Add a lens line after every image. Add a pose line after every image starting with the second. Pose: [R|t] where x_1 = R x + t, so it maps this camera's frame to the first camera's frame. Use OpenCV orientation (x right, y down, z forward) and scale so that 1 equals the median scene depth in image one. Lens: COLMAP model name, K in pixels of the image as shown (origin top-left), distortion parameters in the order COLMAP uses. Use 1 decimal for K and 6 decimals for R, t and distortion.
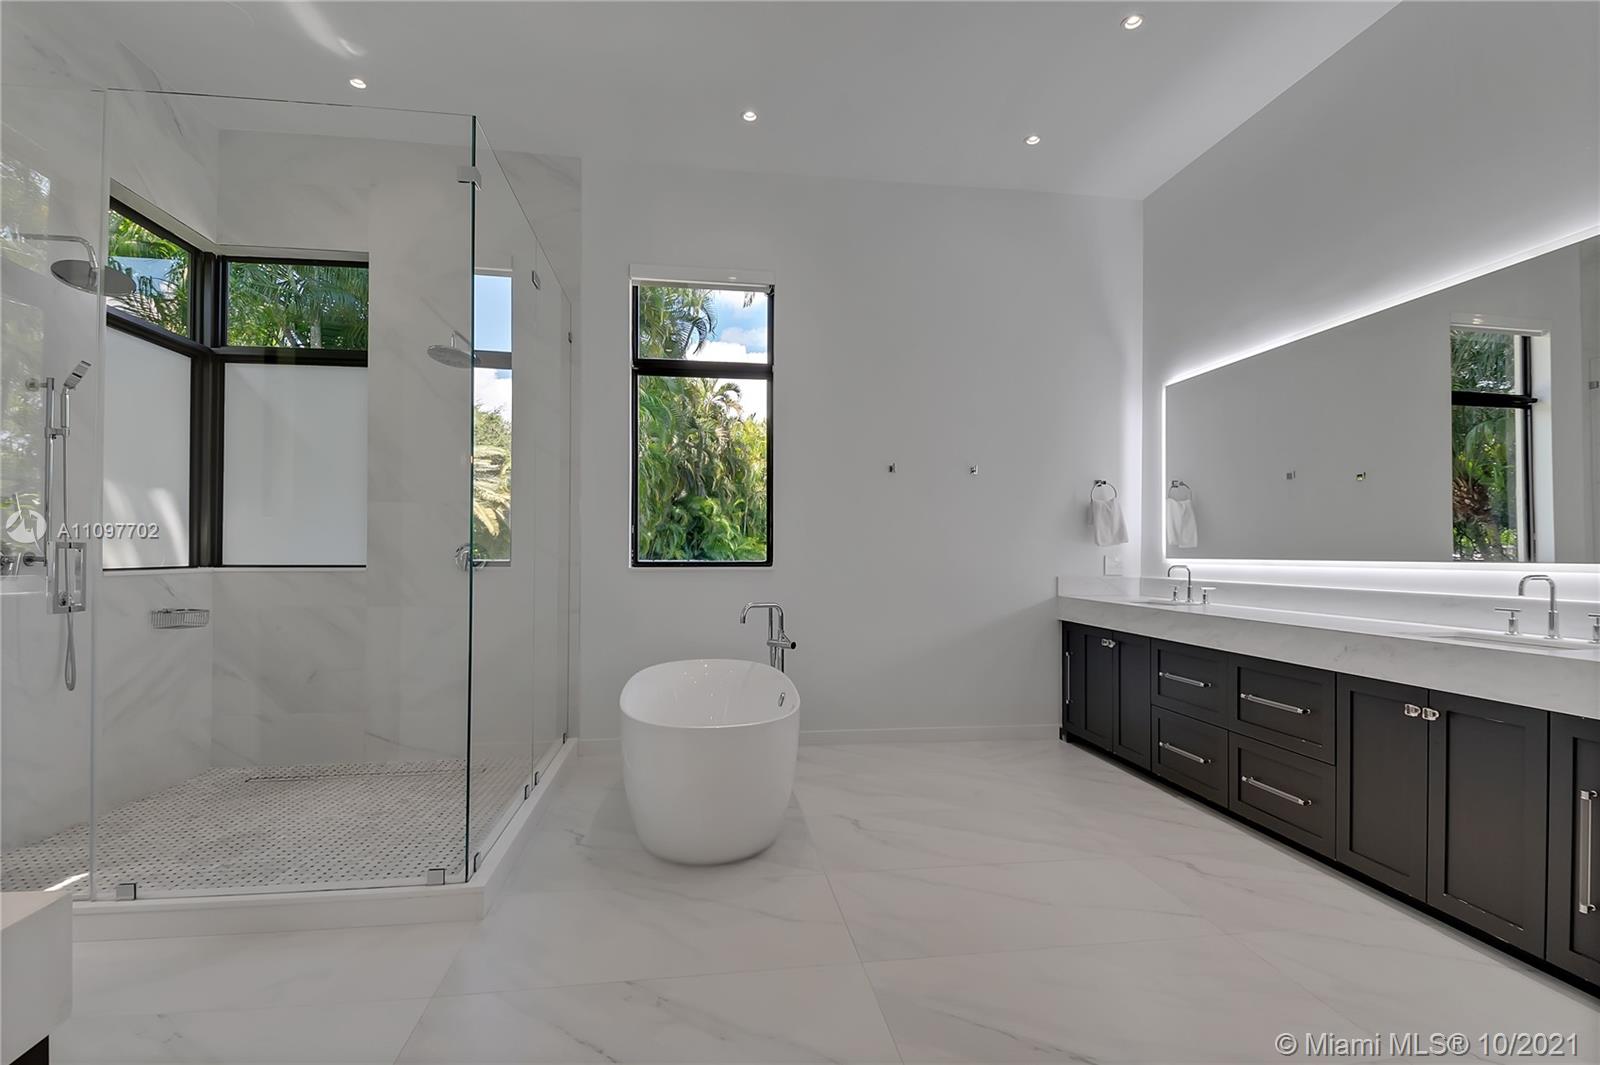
lens RADIAL K [[714.6, 0, 792.9], [0, 714.6, 549.1], [0, 0, 1]] dist [-0.005386, -0.000681]
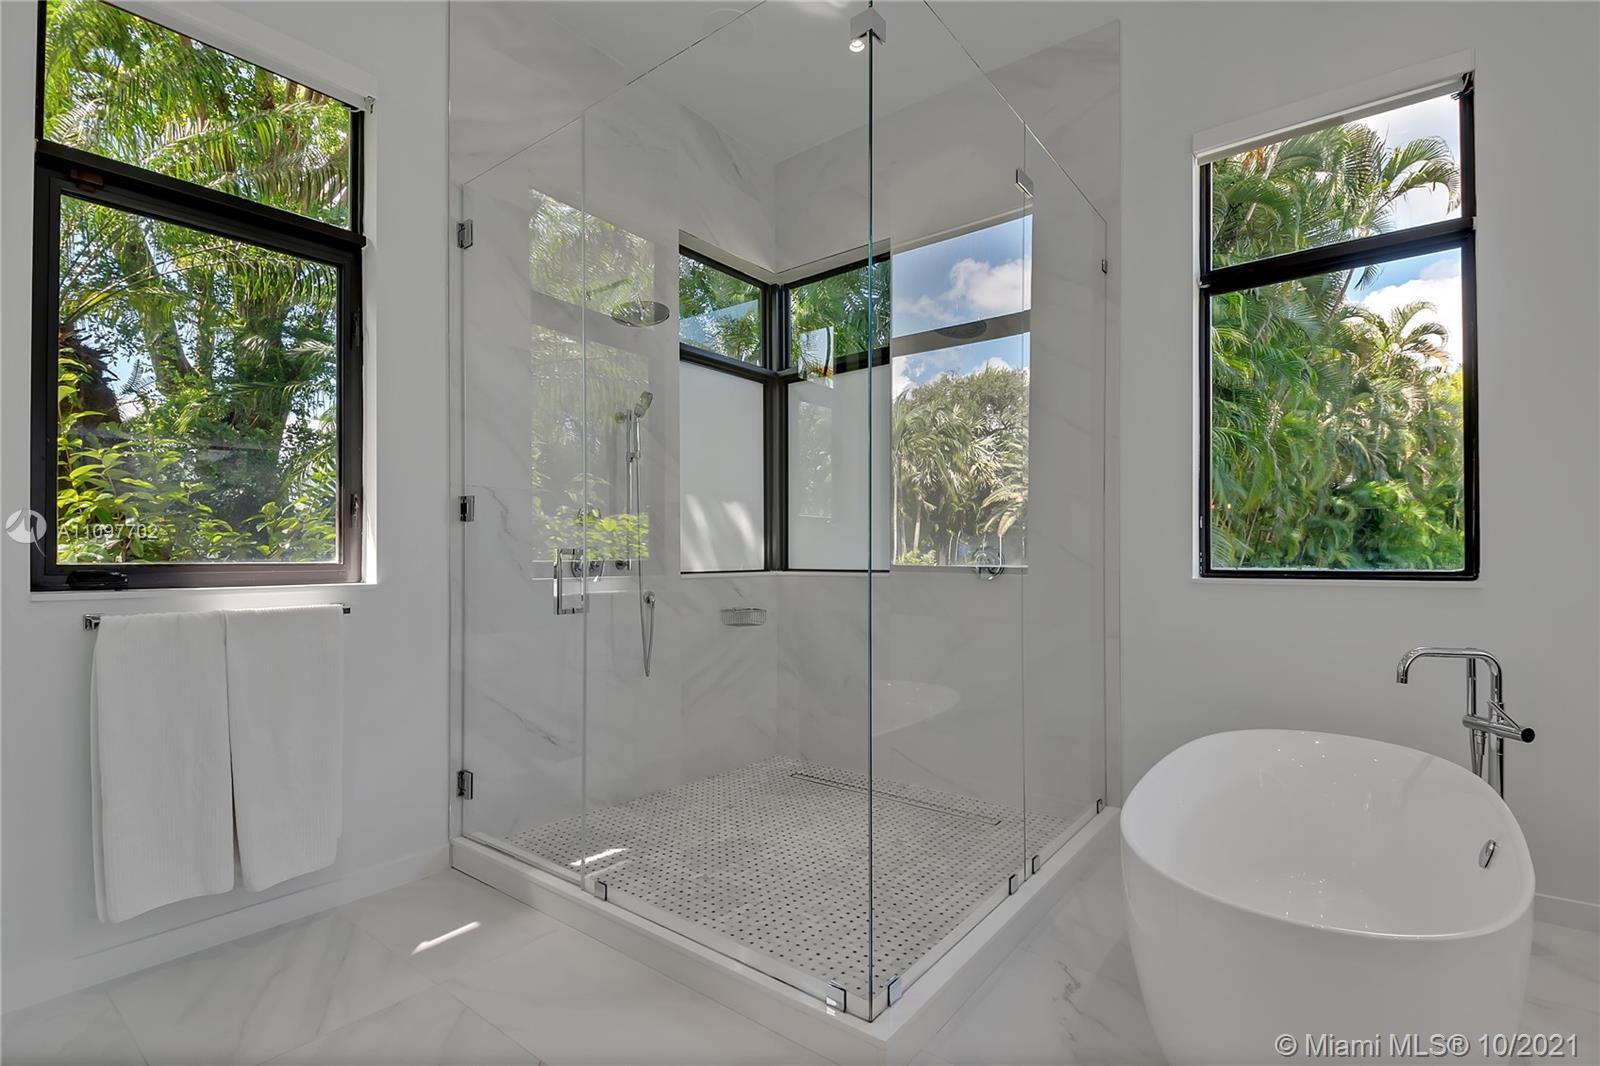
lens RADIAL K [[718.2, 0, 811.6], [0, 718.2, 554.3], [0, 0, 1]] dist [0.048771, -0.034888]
pose [[0.701021, -0.006637, -0.713110, 0.012069], [0.007553, 0.999970, -0.001882, 0.001881], [0.713101, -0.004066, 0.701050, 0.255242]]
